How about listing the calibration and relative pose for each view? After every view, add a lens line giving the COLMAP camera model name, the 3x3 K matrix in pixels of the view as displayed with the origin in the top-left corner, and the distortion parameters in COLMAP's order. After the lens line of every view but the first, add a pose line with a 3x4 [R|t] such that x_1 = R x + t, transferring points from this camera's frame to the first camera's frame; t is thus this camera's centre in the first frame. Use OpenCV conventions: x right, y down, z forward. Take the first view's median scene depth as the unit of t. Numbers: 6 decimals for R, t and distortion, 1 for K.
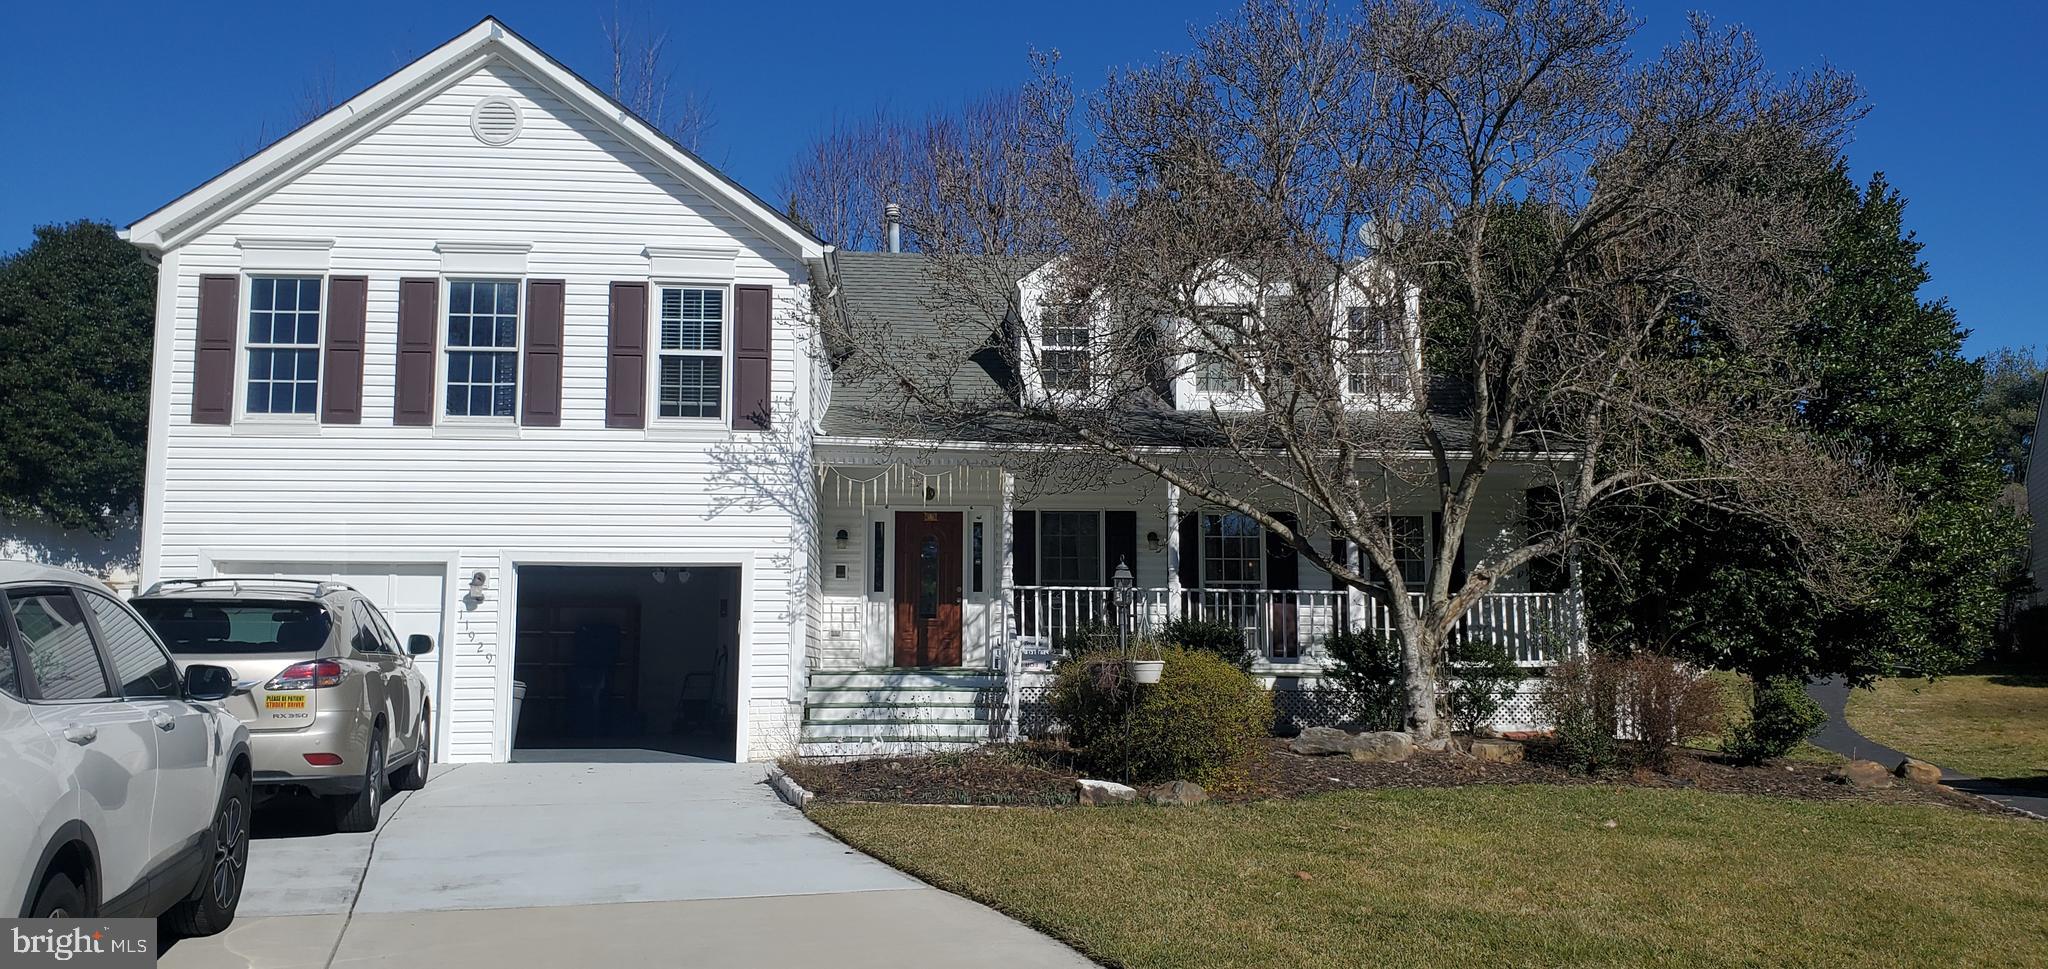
lens RADIAL K [[1595.3, 0, 1026.8], [0, 1595.3, 510.5], [0, 0, 1]] dist [0.087261, -0.178491]
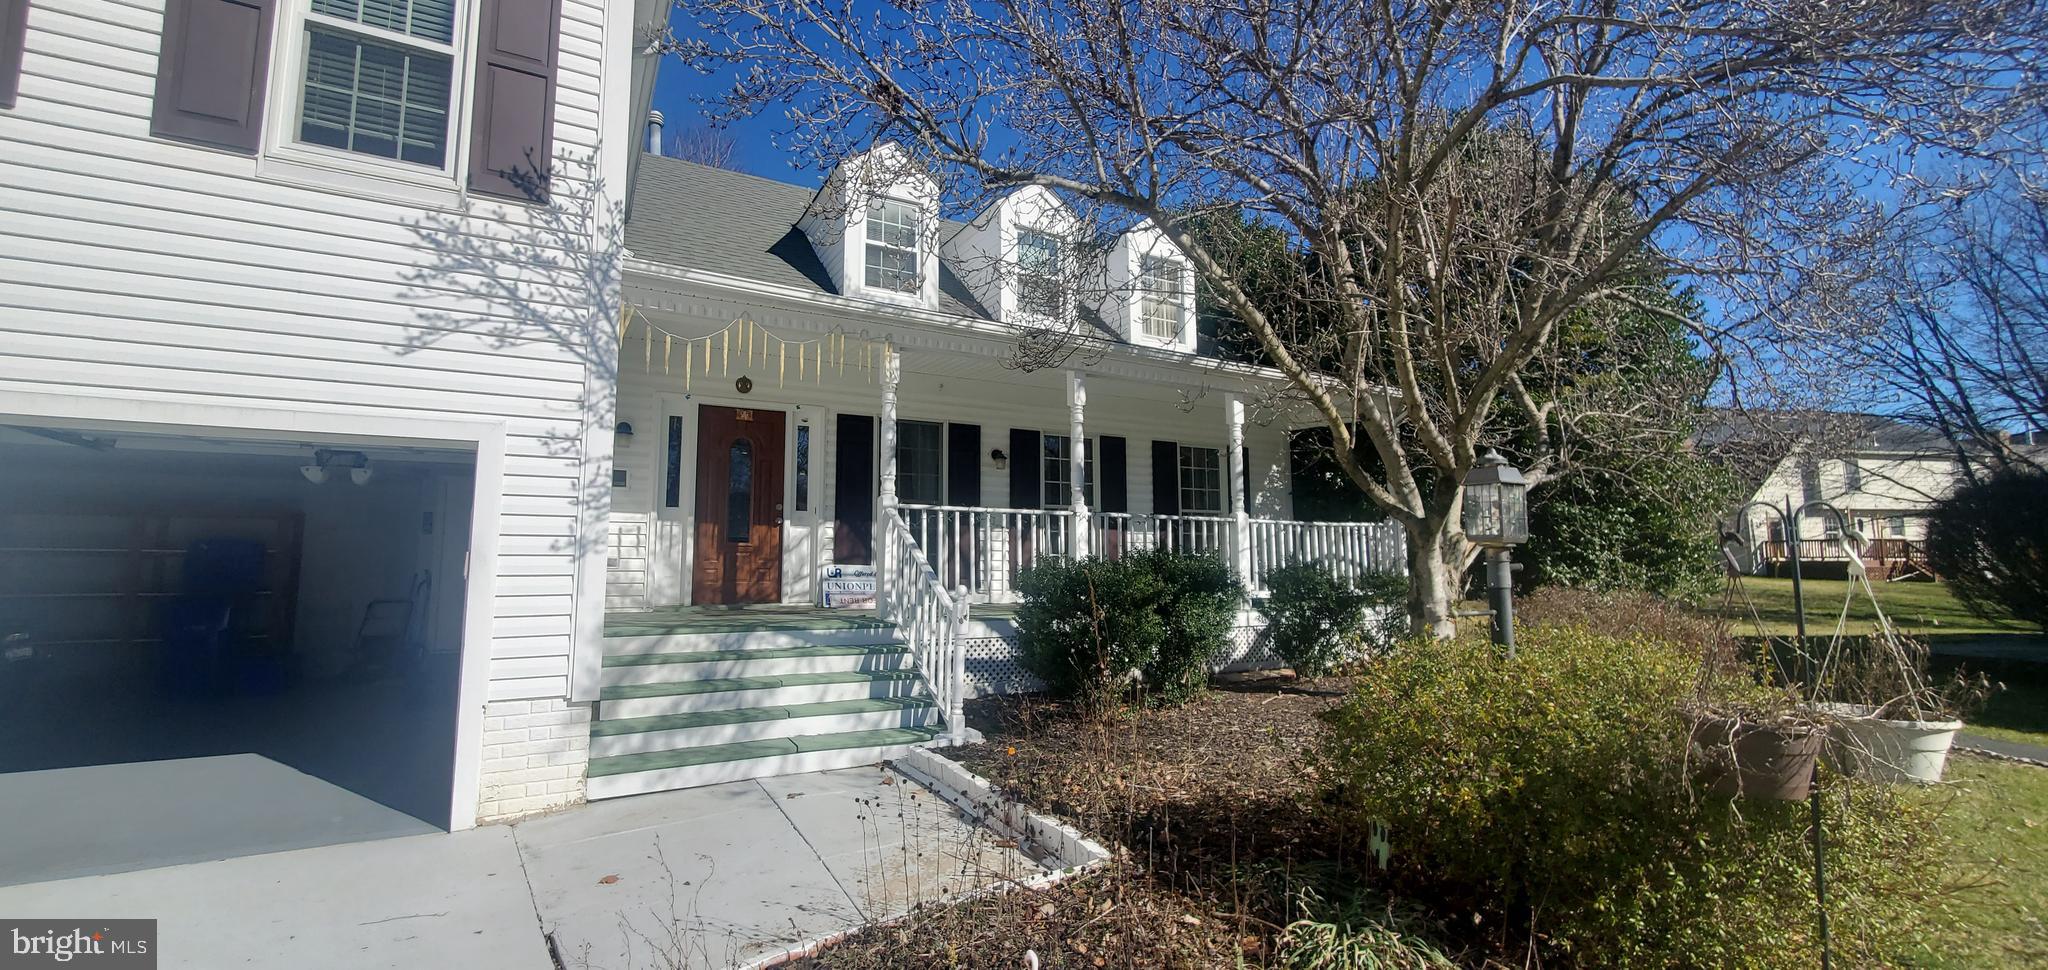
lens RADIAL K [[819.2, 0, 1001.1], [0, 819.2, 476.9], [0, 0, 1]] dist [-0.003870, -0.000243]
pose [[0.909652, 0.042229, 0.413219, -0.129269], [-0.042060, 0.999070, -0.009510, 0.038745], [-0.413237, -0.008730, 0.910582, 0.670750]]
